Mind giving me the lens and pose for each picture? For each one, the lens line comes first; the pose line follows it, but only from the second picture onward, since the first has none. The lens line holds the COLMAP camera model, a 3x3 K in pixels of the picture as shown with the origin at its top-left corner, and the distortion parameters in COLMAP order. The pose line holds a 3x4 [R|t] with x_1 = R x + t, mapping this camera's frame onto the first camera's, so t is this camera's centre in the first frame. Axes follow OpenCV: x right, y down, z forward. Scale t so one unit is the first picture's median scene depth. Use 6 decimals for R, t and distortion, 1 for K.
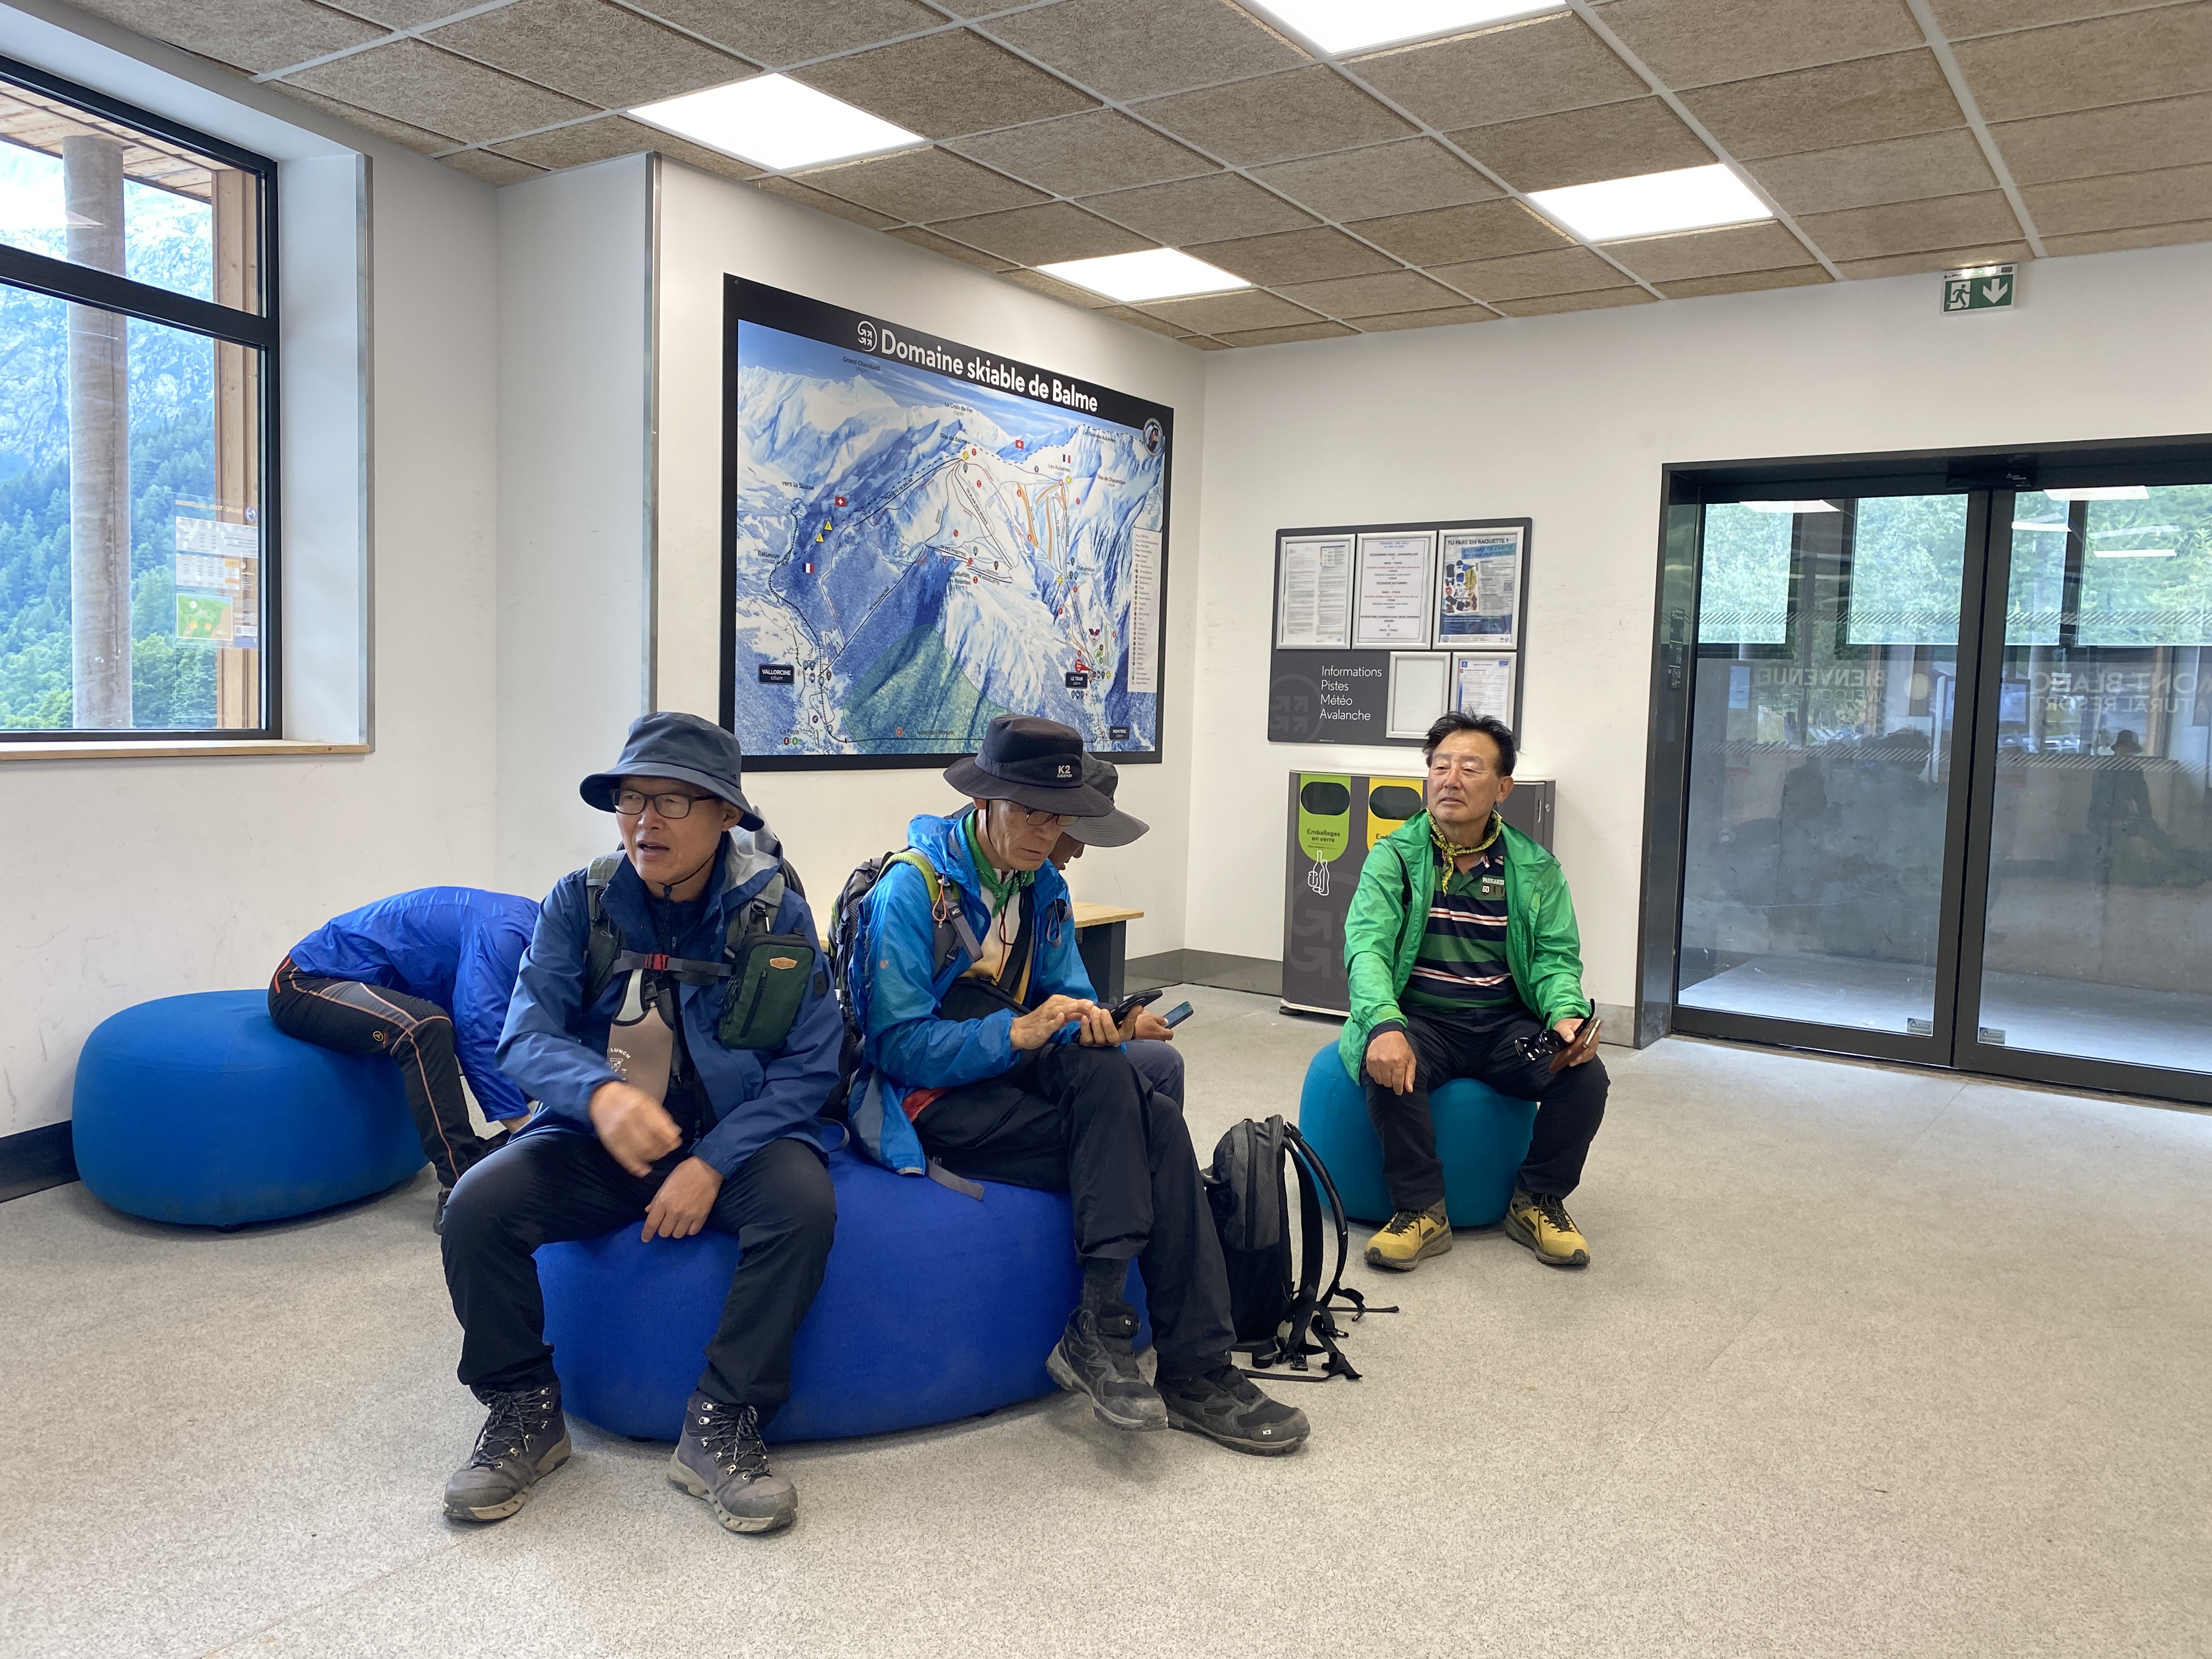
lens RADIAL K [[1697.4, 0, 1106.0], [0, 1697.4, 829.5], [0, 0, 1]] dist [0.061720, -0.098956]
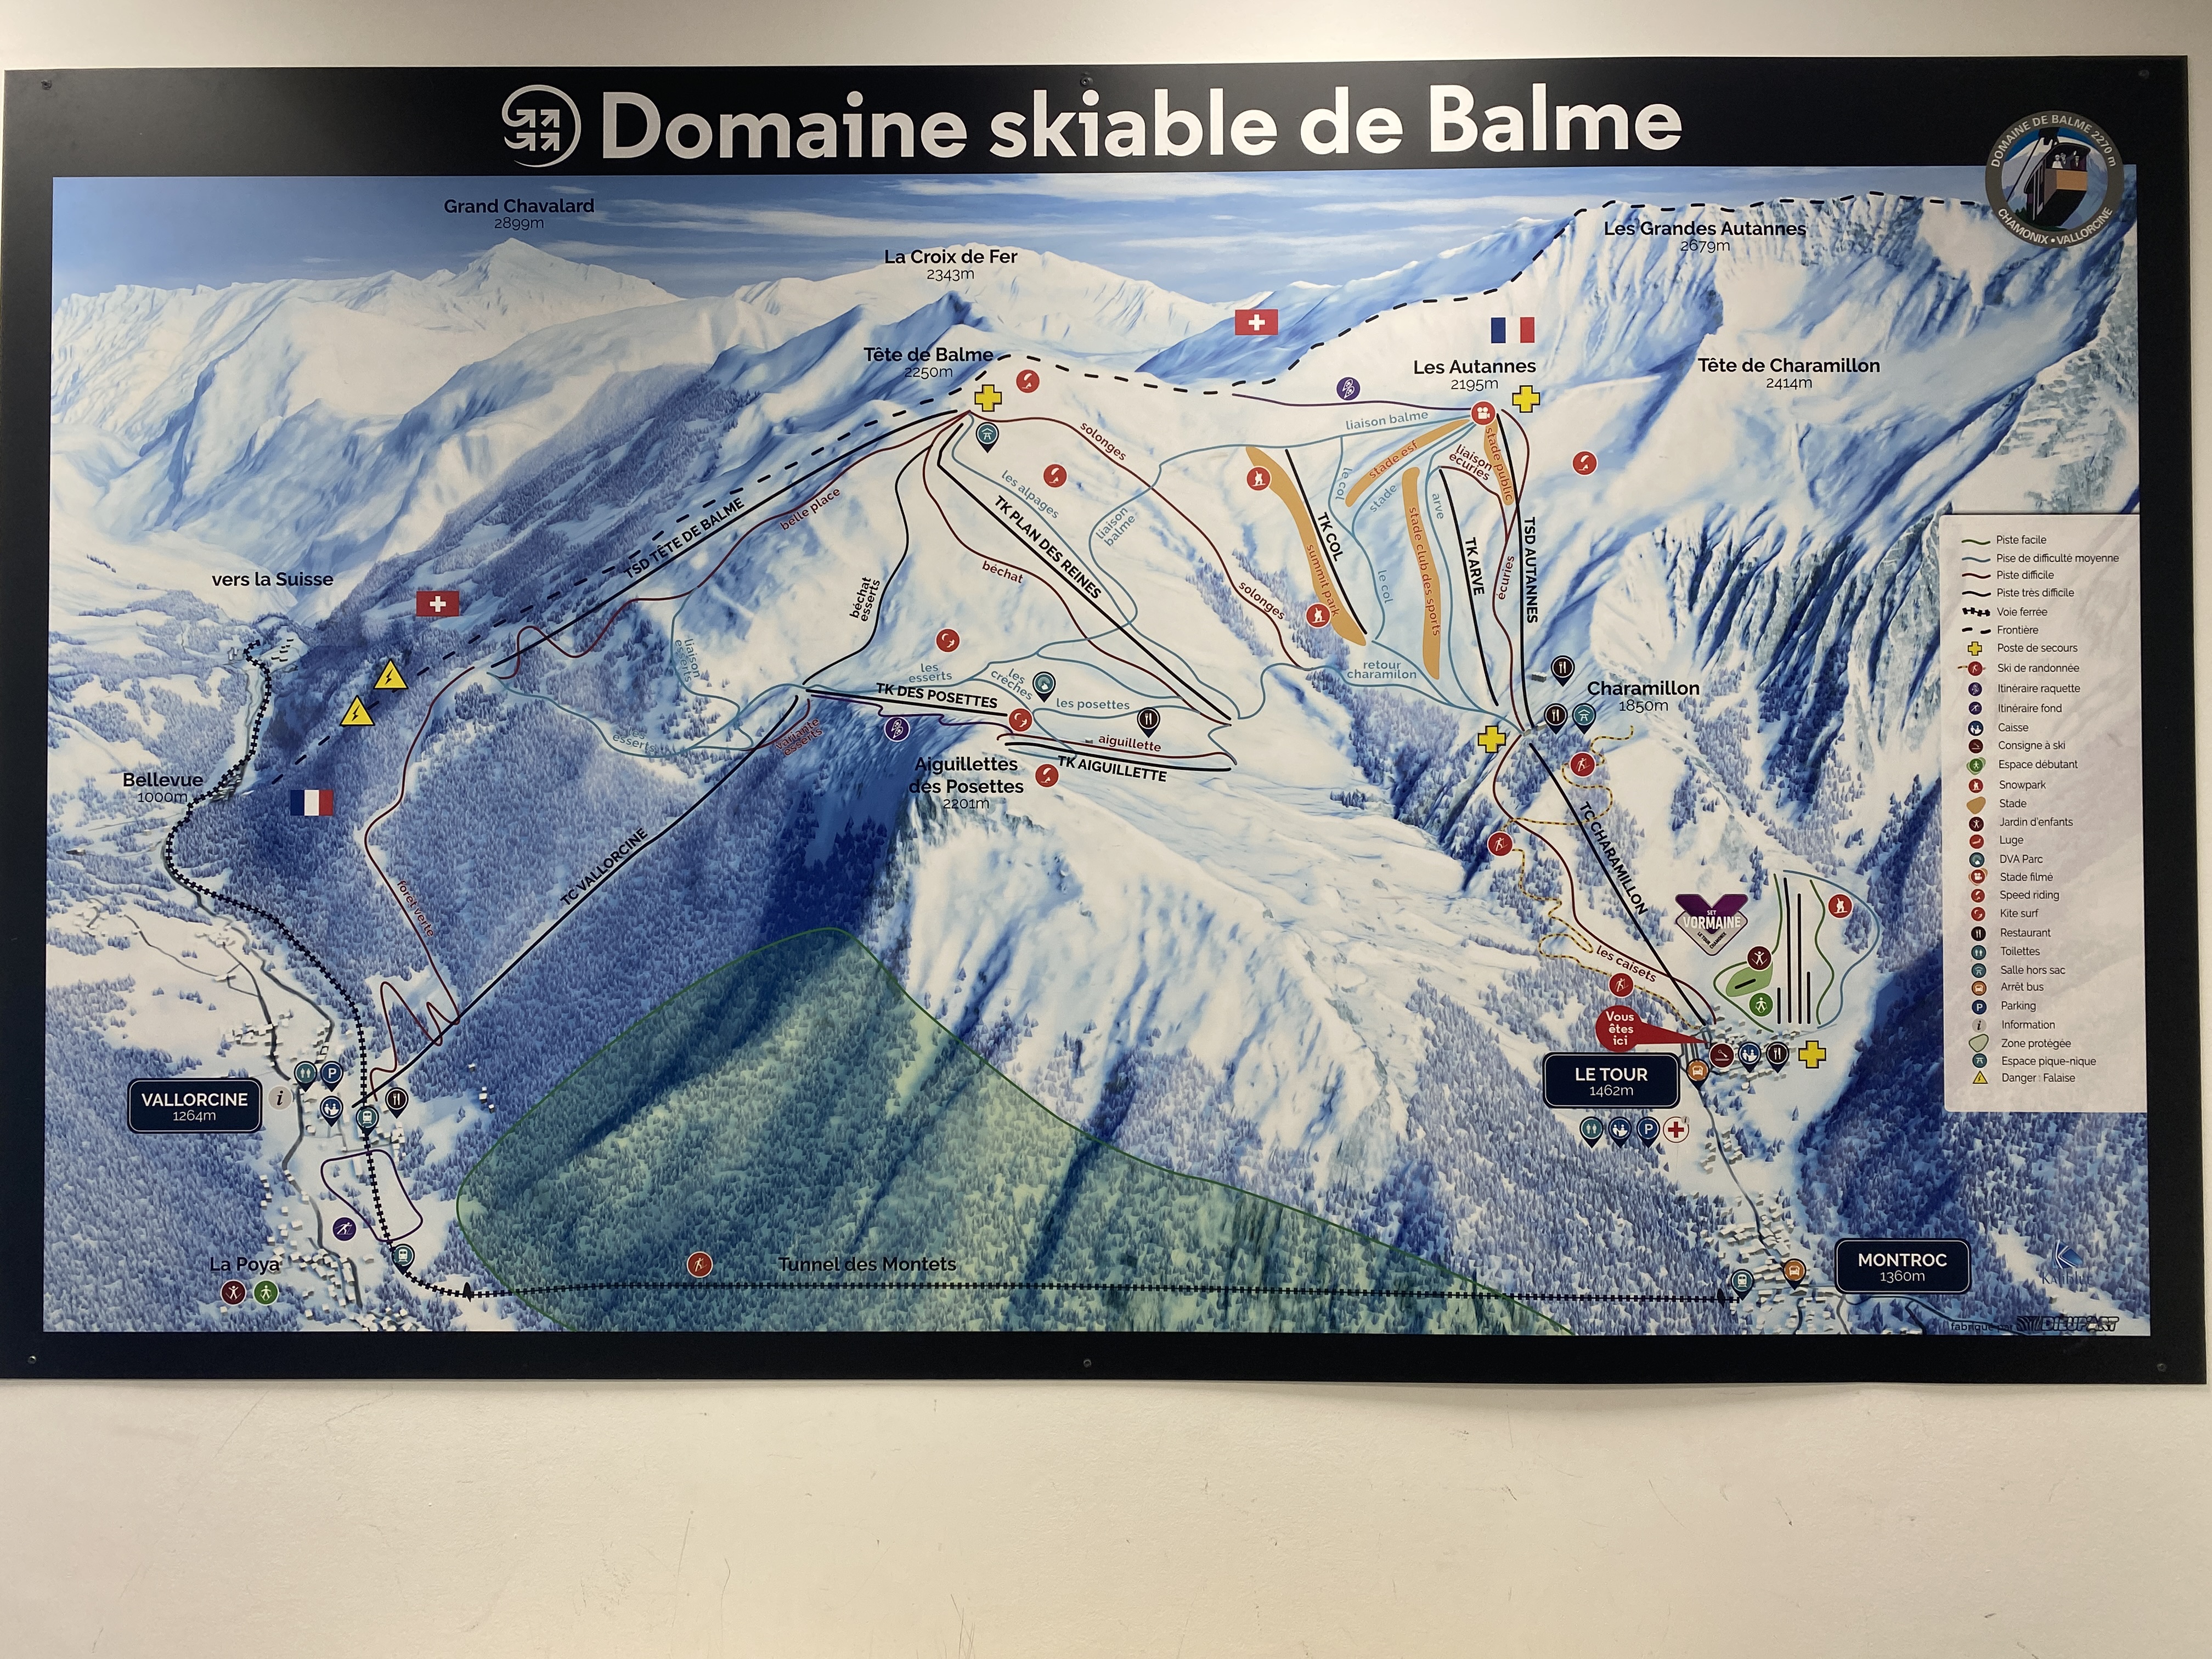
lens RADIAL K [[1697.4, 0, 1106.0], [0, 1697.4, 829.5], [0, 0, 1]] dist [0.061720, -0.098956]
pose [[0.559676, -0.050065, -0.827198, 0.196566], [-0.040818, 0.995297, -0.087856, -0.113818], [0.827705, 0.082935, 0.555000, 0.866912]]
